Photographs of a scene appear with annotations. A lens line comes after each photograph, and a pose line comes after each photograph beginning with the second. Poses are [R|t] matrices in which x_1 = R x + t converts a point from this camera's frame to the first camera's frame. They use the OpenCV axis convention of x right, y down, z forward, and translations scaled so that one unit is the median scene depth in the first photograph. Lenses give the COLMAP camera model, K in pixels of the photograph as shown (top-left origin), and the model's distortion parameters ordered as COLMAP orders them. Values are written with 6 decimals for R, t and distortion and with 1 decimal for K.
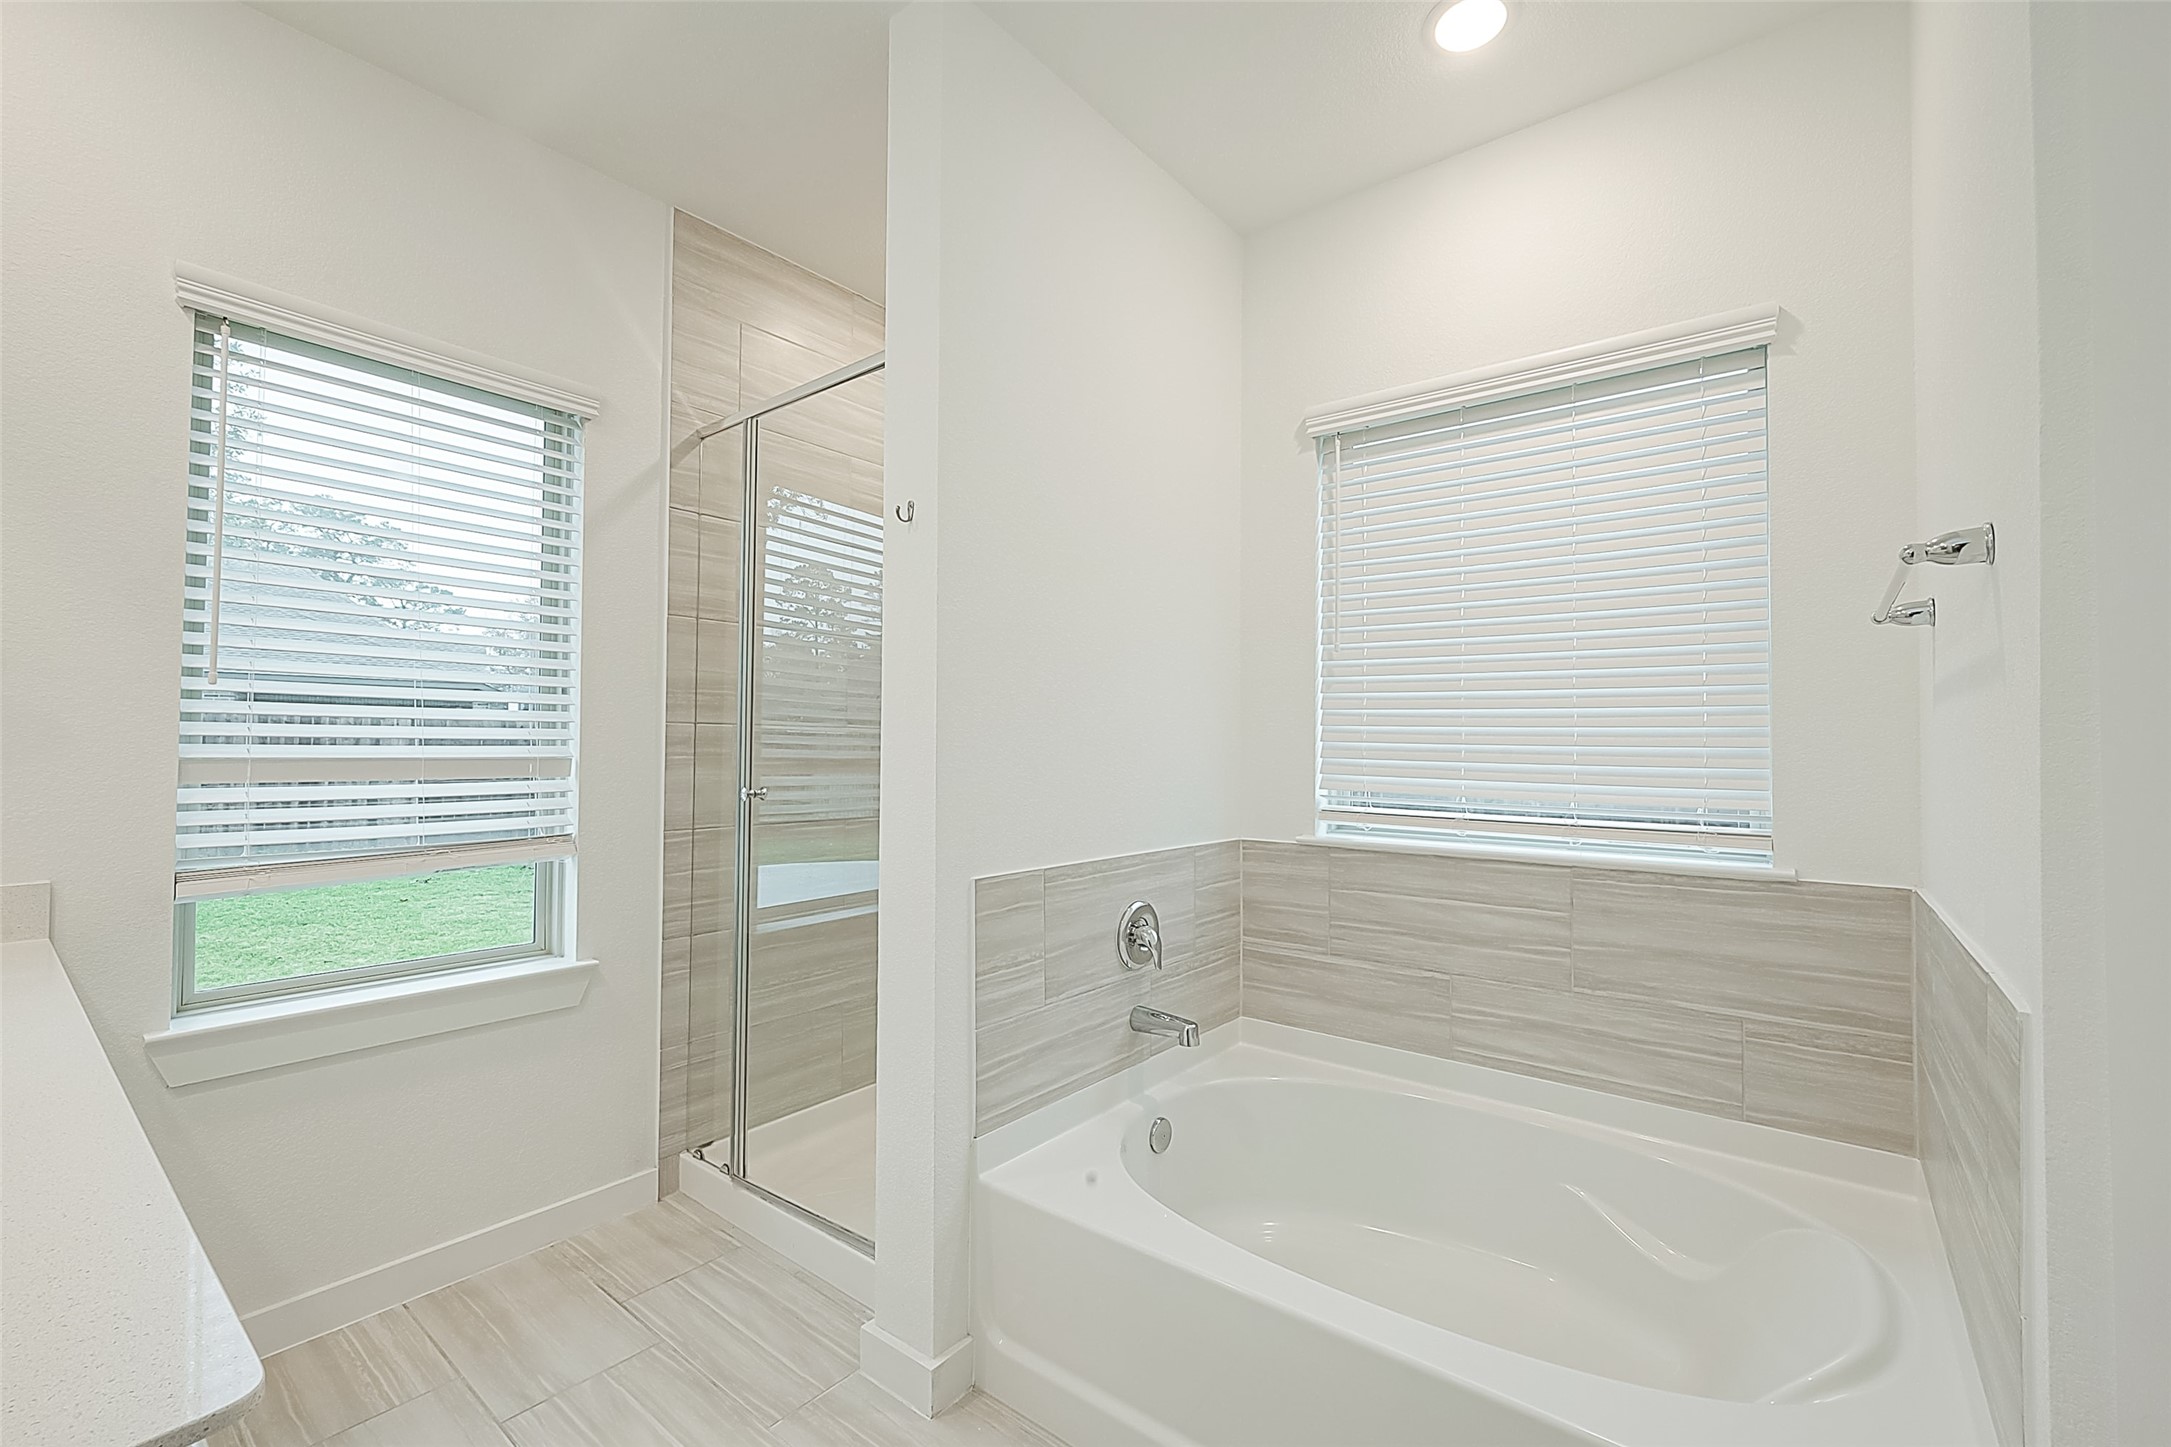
lens RADIAL K [[865.1, 0, 1084.6], [0, 865.1, 736.5], [0, 0, 1]] dist [-0.000893, -0.000122]
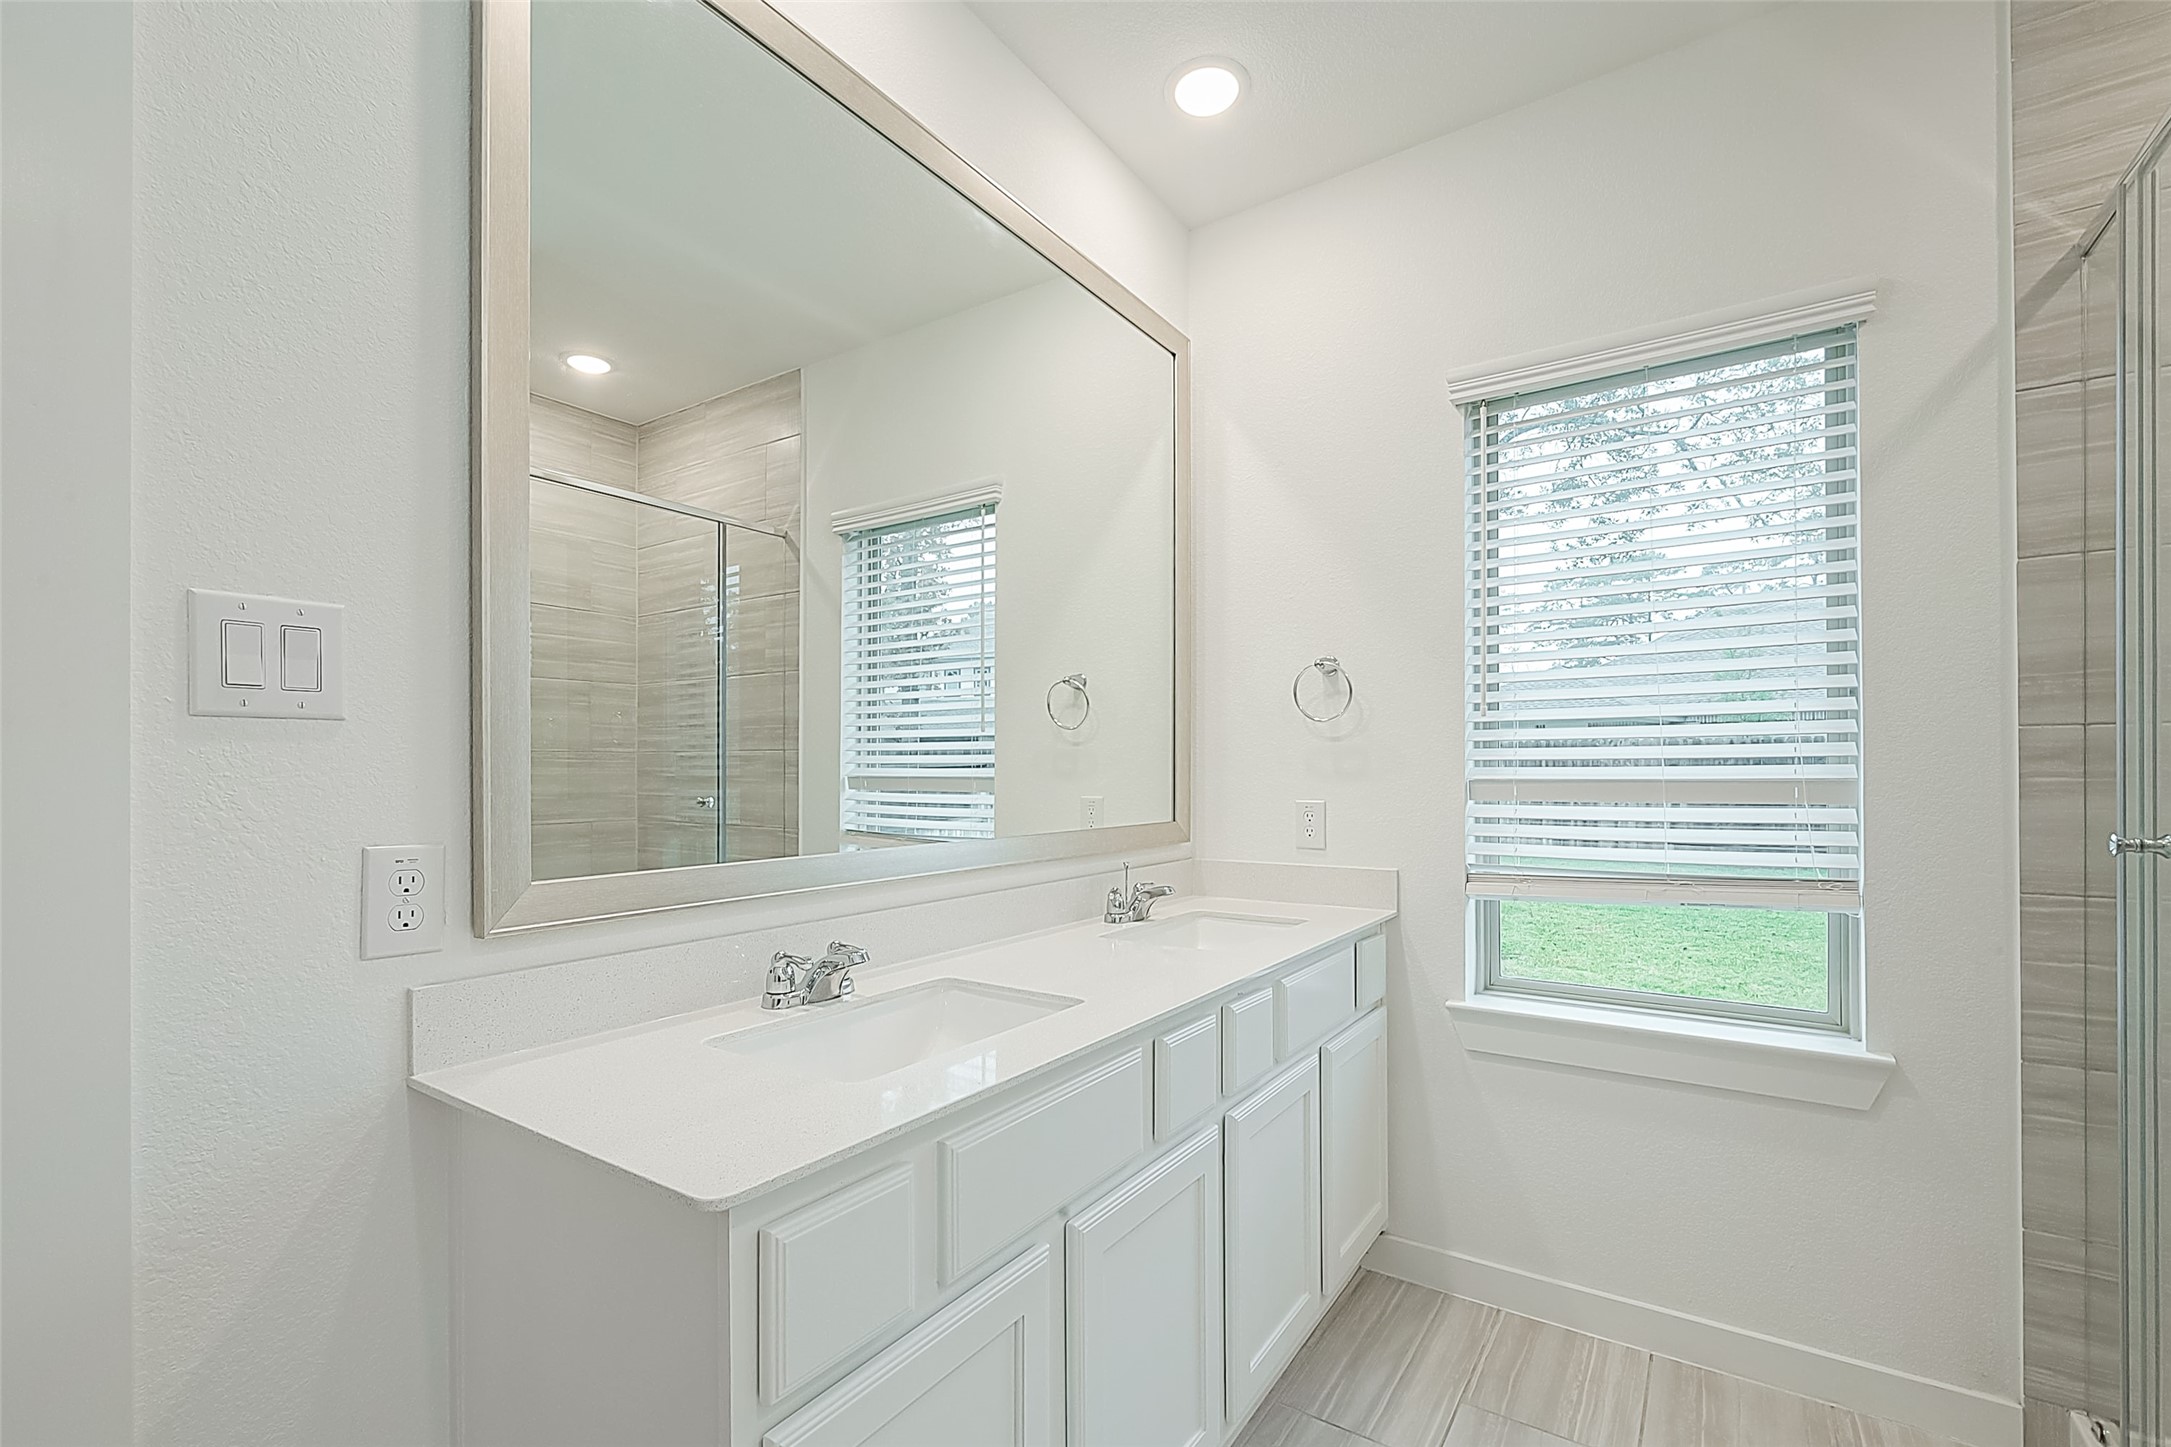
lens RADIAL K [[907.1, 0, 1073.7], [0, 907.1, 770.8], [0, 0, 1]] dist [0.001638, 0.000130]
pose [[0.117719, -0.005782, -0.993030, 0.115704], [0.022636, 0.999739, -0.003138, 0.003953], [0.992789, -0.022109, 0.117819, 0.233537]]
